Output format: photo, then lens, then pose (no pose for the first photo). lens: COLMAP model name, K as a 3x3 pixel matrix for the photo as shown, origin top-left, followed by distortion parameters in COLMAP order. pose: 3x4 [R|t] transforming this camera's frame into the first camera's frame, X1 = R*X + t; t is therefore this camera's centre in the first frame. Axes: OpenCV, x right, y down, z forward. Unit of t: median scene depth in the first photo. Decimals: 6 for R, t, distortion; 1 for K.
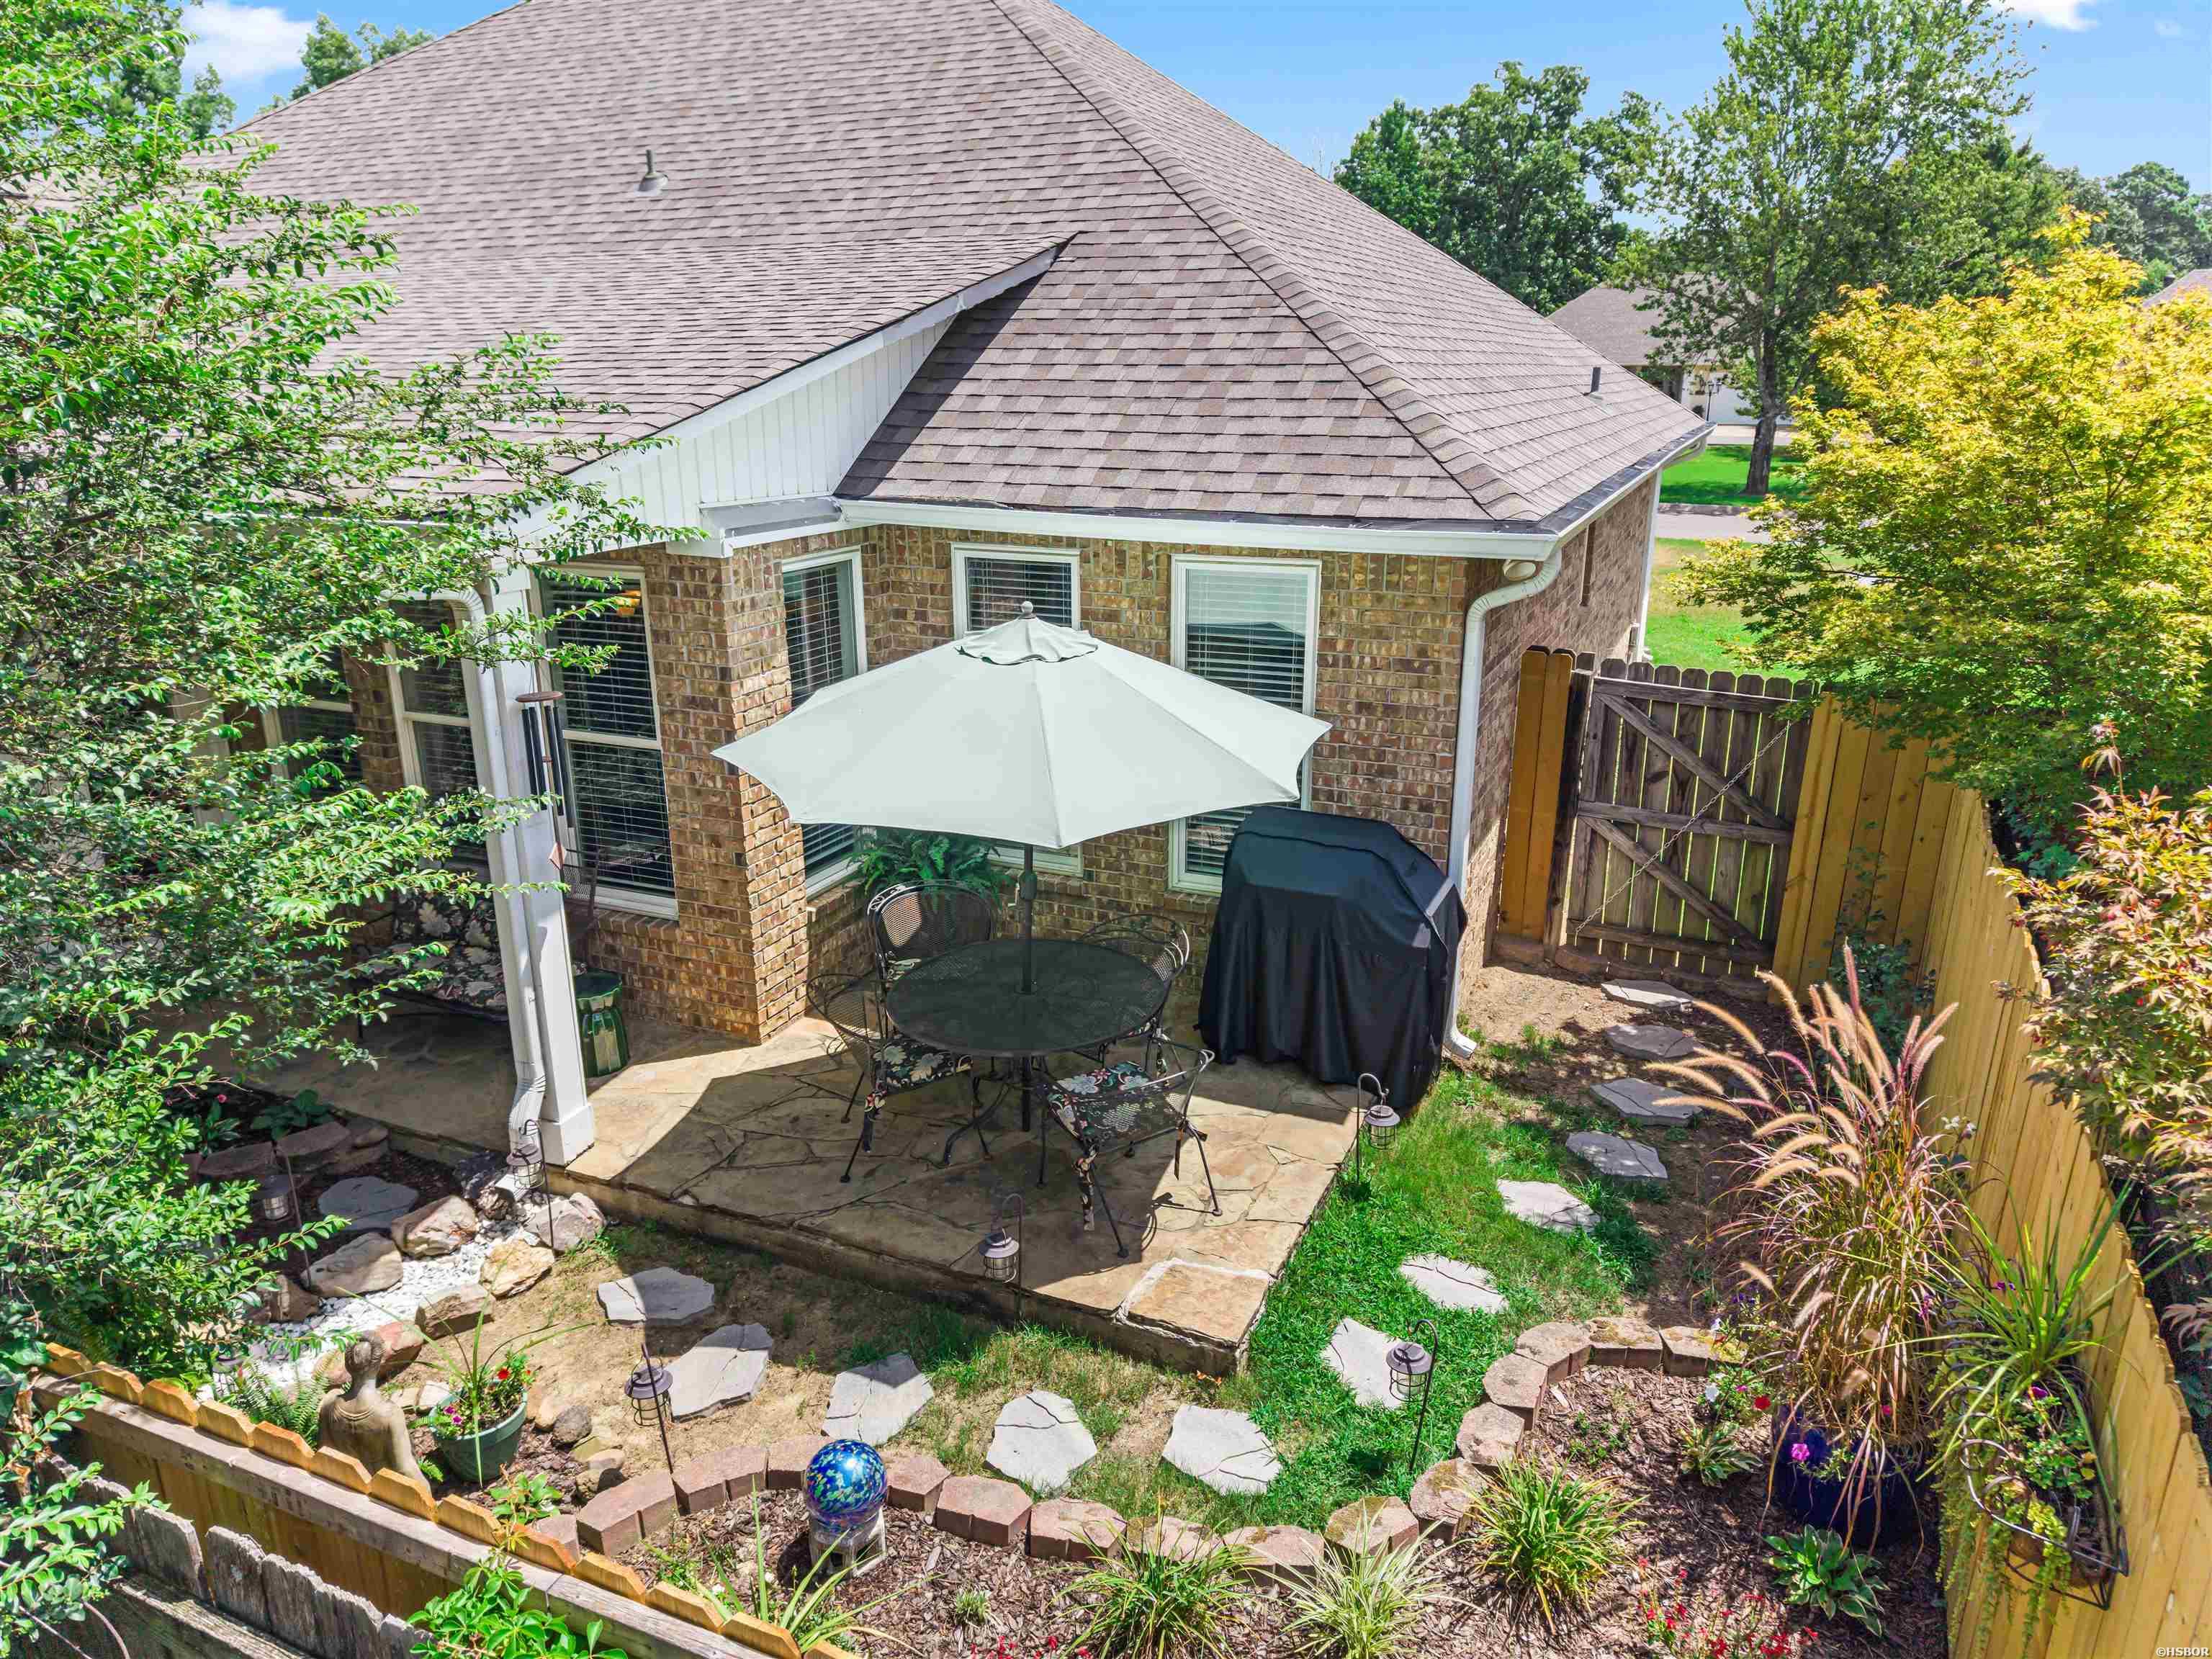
lens RADIAL K [[1495.2, 0, 1109.0], [0, 1495.2, 832.0], [0, 0, 1]] dist [0.010688, -0.002743]
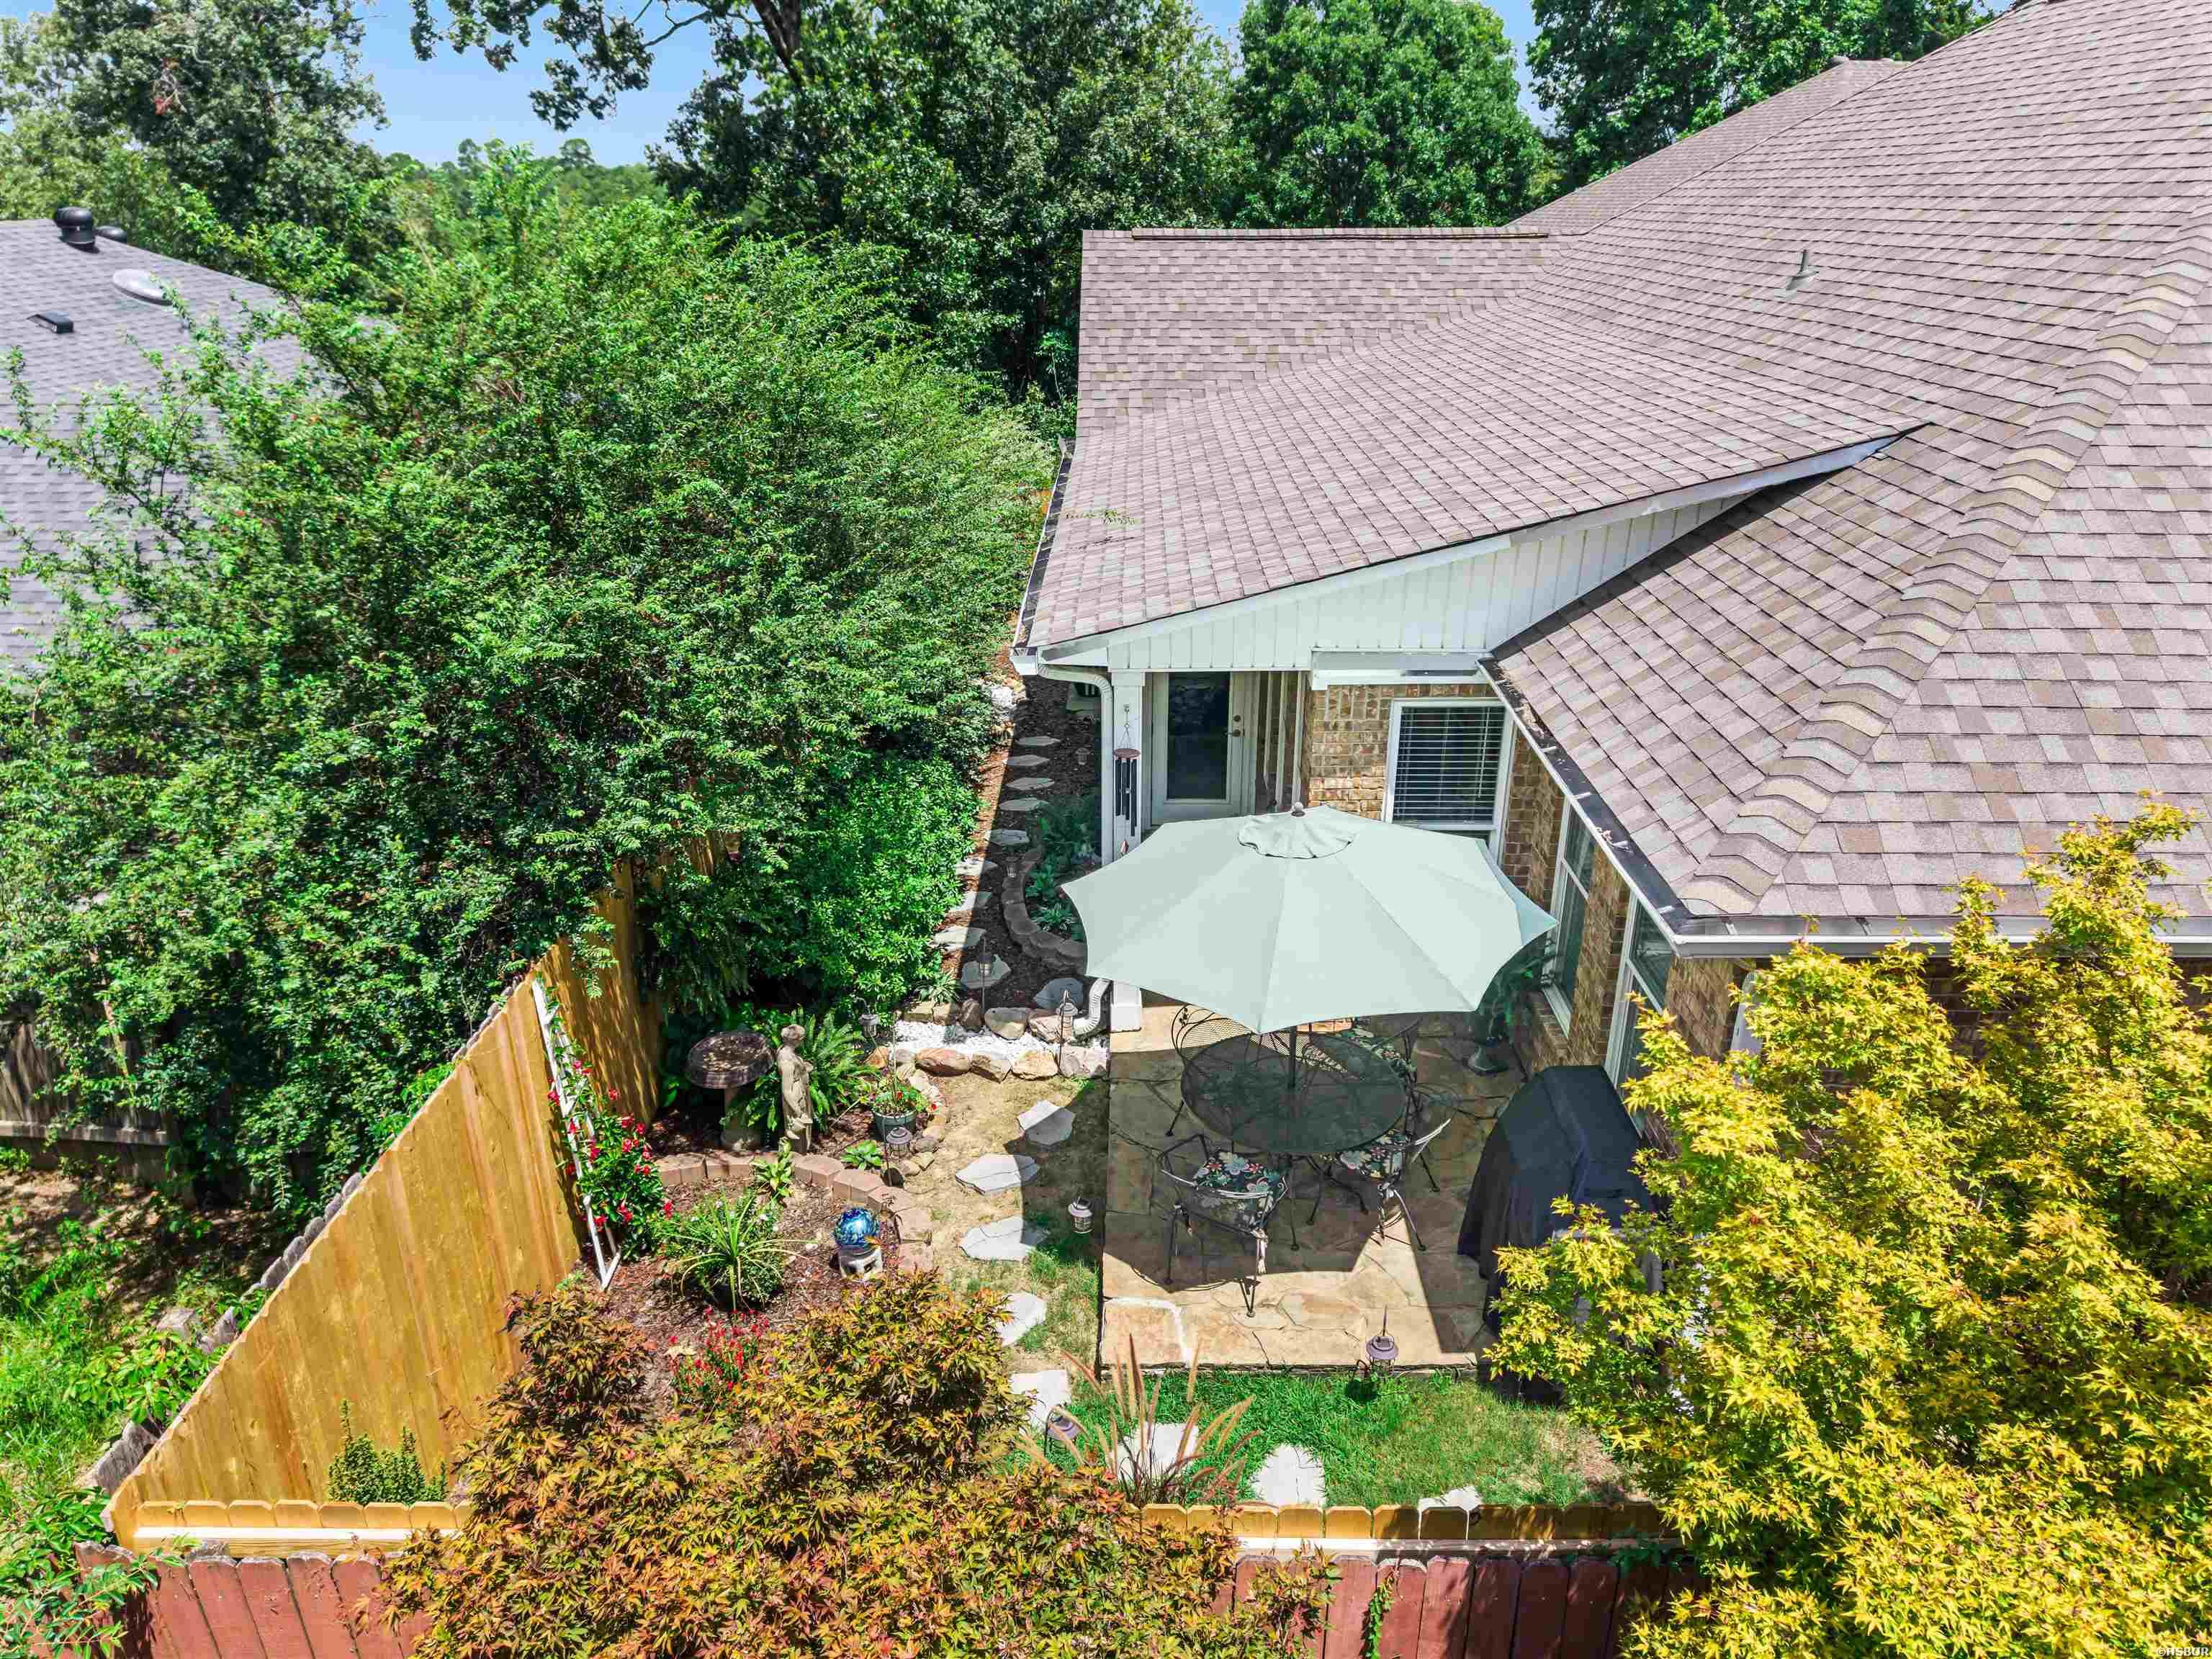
lens RADIAL K [[1495.2, 0, 1108.7], [0, 1495.2, 831.6], [0, 0, 1]] dist [0.010688, -0.002743]
pose [[0.385153, 0.372555, -0.844310, 0.931713], [-0.265641, 0.920926, 0.285184, -0.440930], [0.883794, 0.114444, 0.453663, 0.278604]]
